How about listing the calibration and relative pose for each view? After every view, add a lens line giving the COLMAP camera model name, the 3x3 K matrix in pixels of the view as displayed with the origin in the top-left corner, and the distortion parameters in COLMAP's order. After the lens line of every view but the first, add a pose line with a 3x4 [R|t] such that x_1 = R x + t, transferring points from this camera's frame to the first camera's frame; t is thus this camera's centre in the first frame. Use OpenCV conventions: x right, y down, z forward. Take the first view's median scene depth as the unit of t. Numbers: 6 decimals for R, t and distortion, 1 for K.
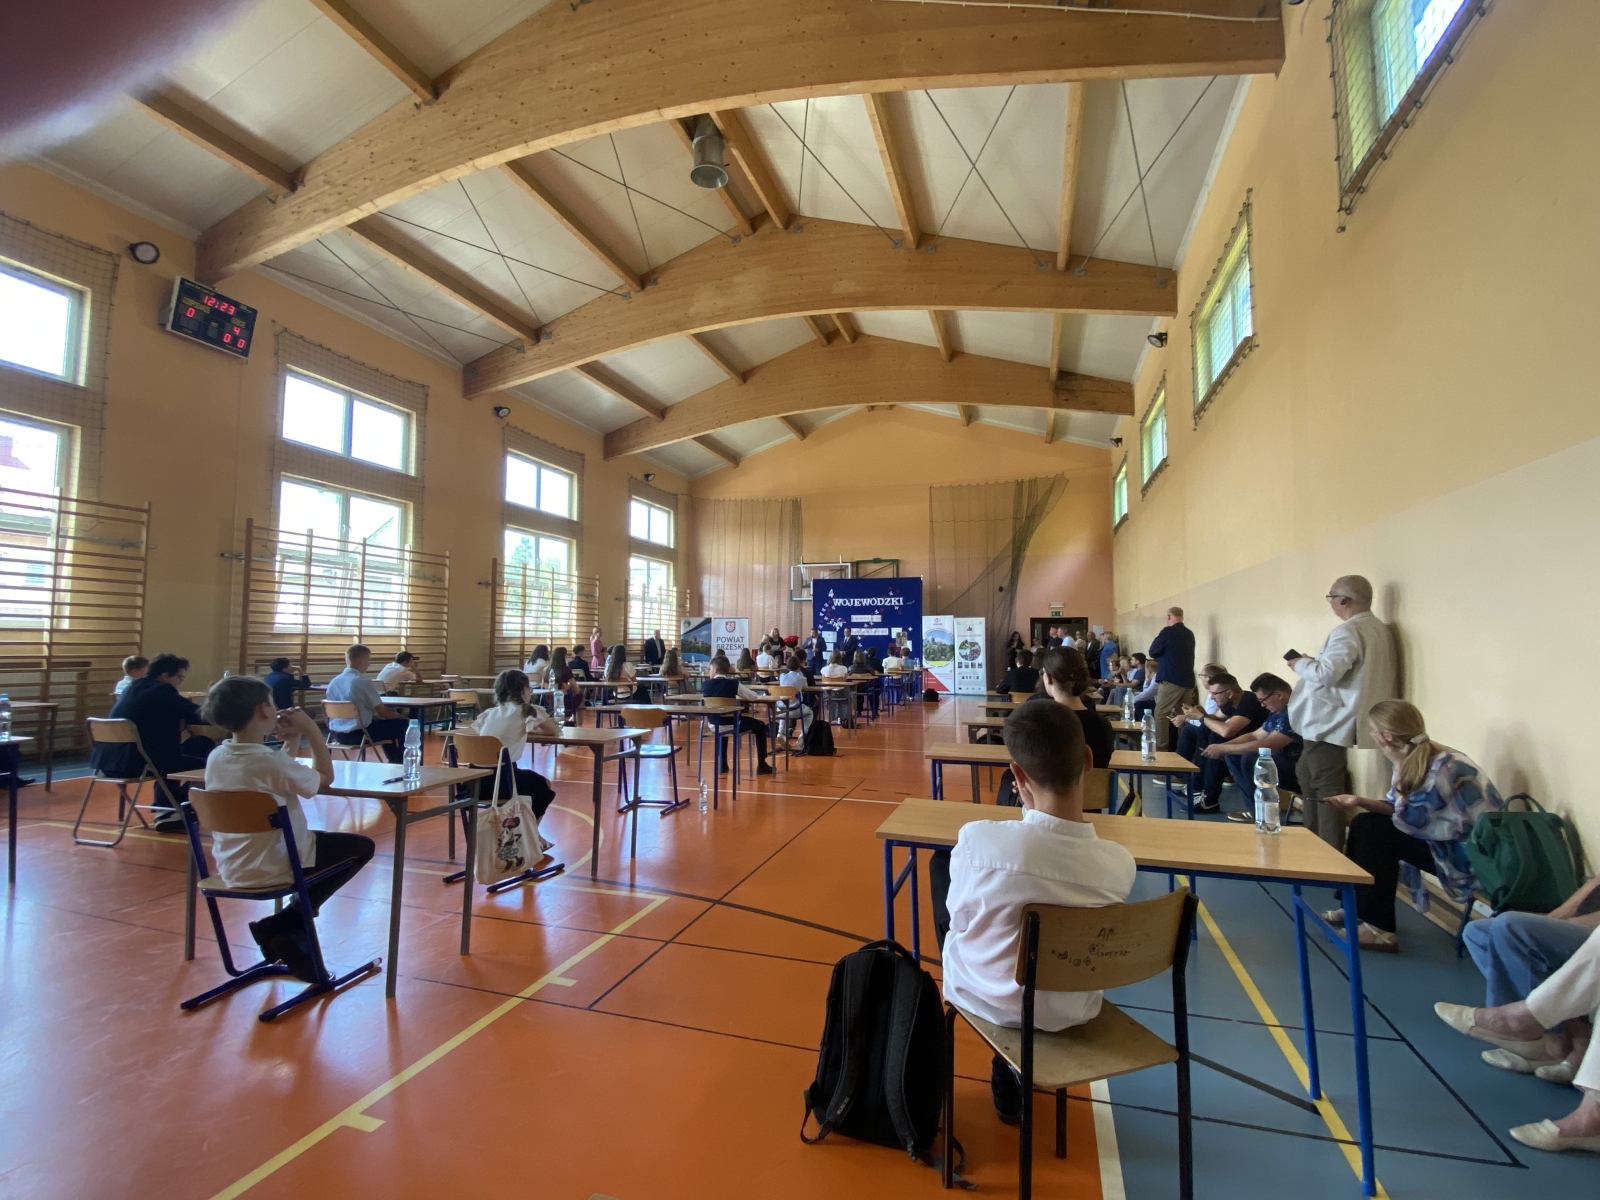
lens RADIAL K [[718.6, 0, 795.9], [0, 718.6, 606.2], [0, 0, 1]] dist [0.000145, 0.000003]
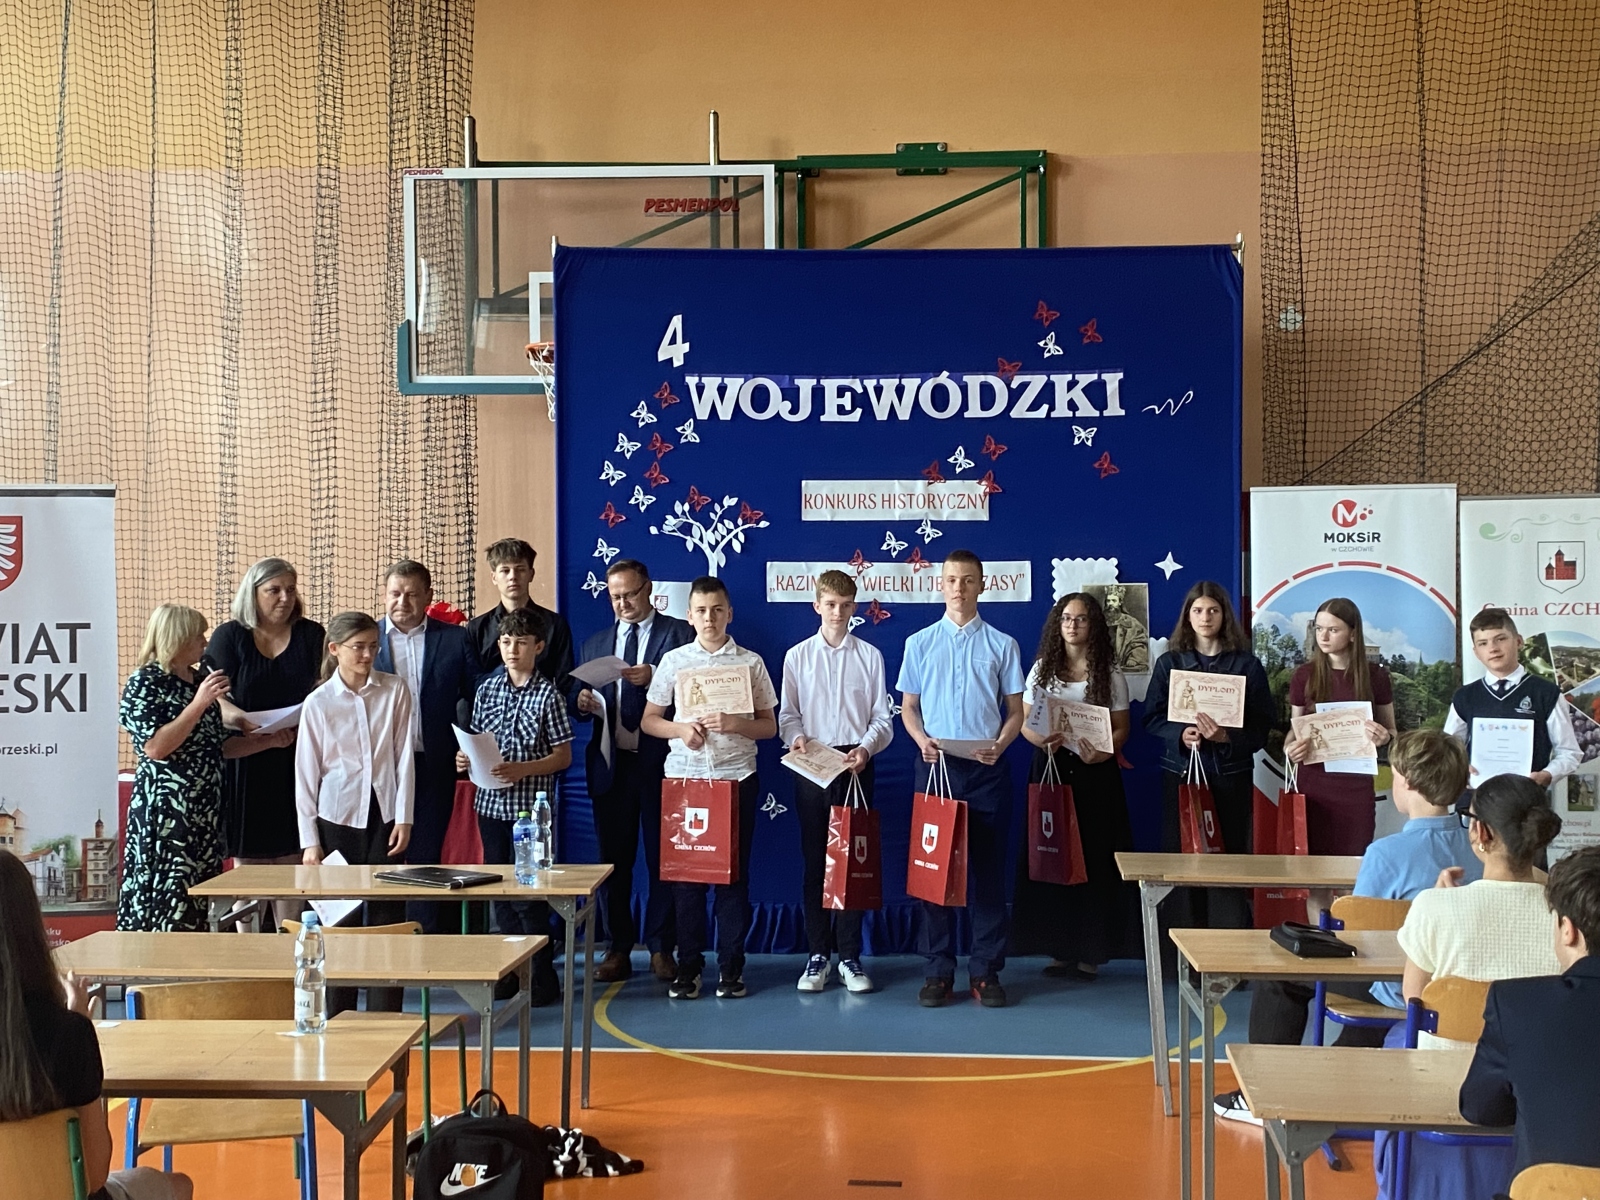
lens RADIAL K [[2047.9, 0, 802.7], [0, 2047.9, 567.0], [0, 0, 1]] dist [0.198673, -0.585655]
pose [[0.974670, -0.003538, 0.223618, -0.023895], [-0.007535, 0.998788, 0.048646, 0.009191], [-0.223519, -0.049099, 0.973462, 0.524844]]
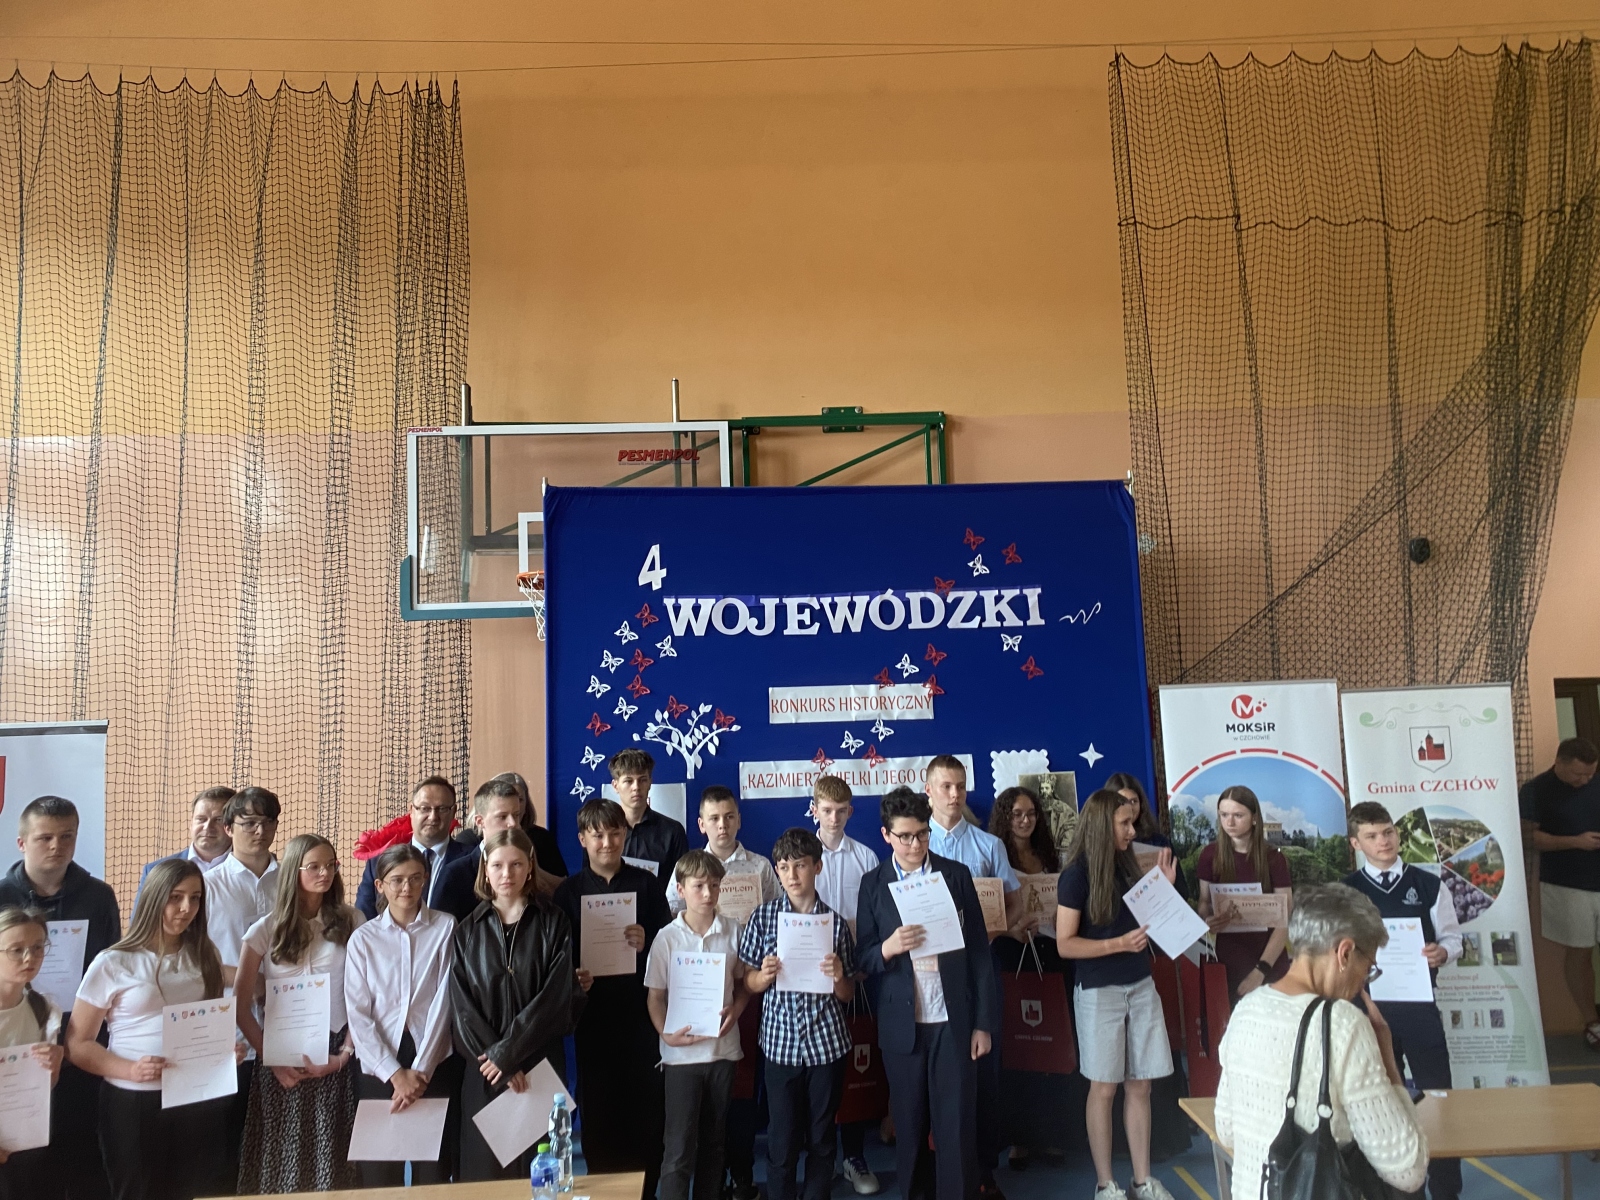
lens RADIAL K [[1230.0, 0, 785.7], [0, 1230.0, 568.7], [0, 0, 1]] dist [0.116189, -0.217677]
pose [[0.945742, 0.004722, 0.324883, -0.018689], [0.017565, 0.997689, -0.065632, 0.002987], [-0.324443, 0.067777, 0.943474, 0.668108]]
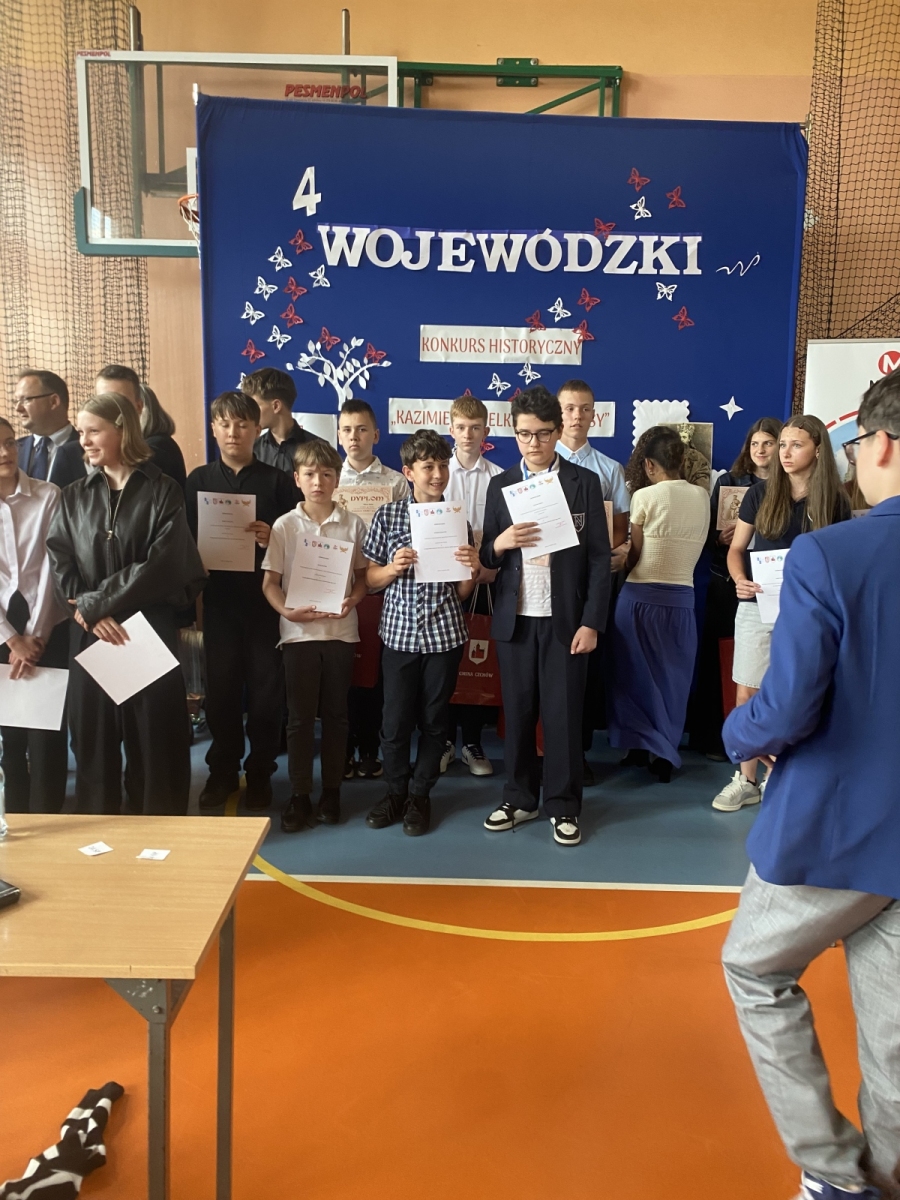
lens RADIAL K [[911.9, 0, 450.0], [0, 911.9, 600.0], [0, 0, 1]] dist [0.027600, -0.036396]
pose [[0.958572, -0.026015, 0.283661, 0.015655], [-0.031674, 0.979911, 0.196905, 0.033467], [-0.283085, -0.197732, 0.938491, 0.726325]]
